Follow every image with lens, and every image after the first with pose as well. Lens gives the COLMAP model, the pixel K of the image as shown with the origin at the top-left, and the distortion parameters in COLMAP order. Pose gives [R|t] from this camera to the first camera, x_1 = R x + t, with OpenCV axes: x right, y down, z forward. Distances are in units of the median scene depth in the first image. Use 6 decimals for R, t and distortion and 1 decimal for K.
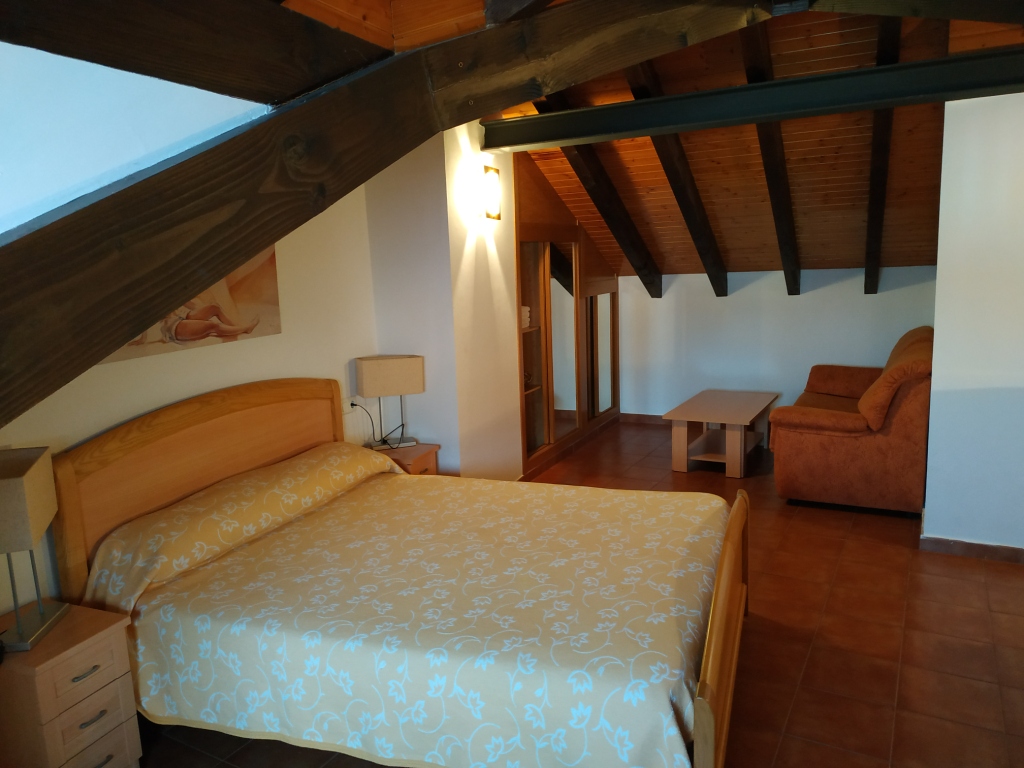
lens RADIAL K [[732.9, 0, 513.0], [0, 732.9, 382.2], [0, 0, 1]] dist [0.031553, -0.044410]
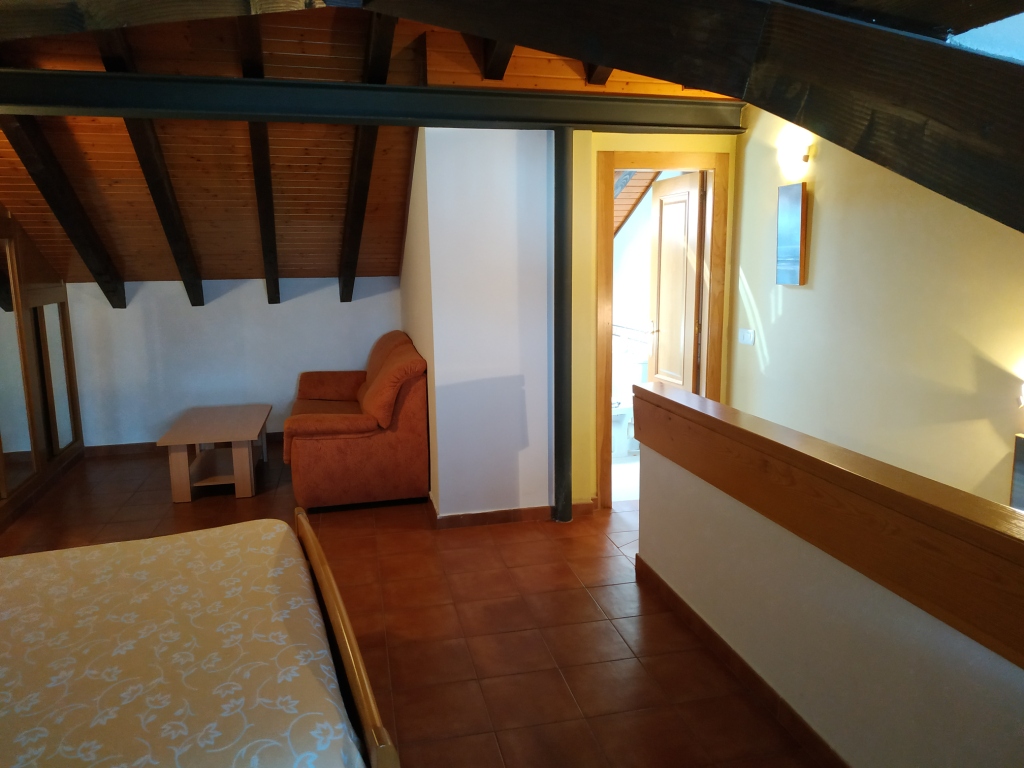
lens RADIAL K [[732.9, 0, 513.0], [0, 732.9, 382.2], [0, 0, 1]] dist [0.031553, -0.044410]
pose [[0.744201, -0.082732, 0.662812, -0.076954], [0.092542, 0.995501, 0.020352, -0.005837], [-0.661514, 0.046192, 0.748509, 0.085496]]
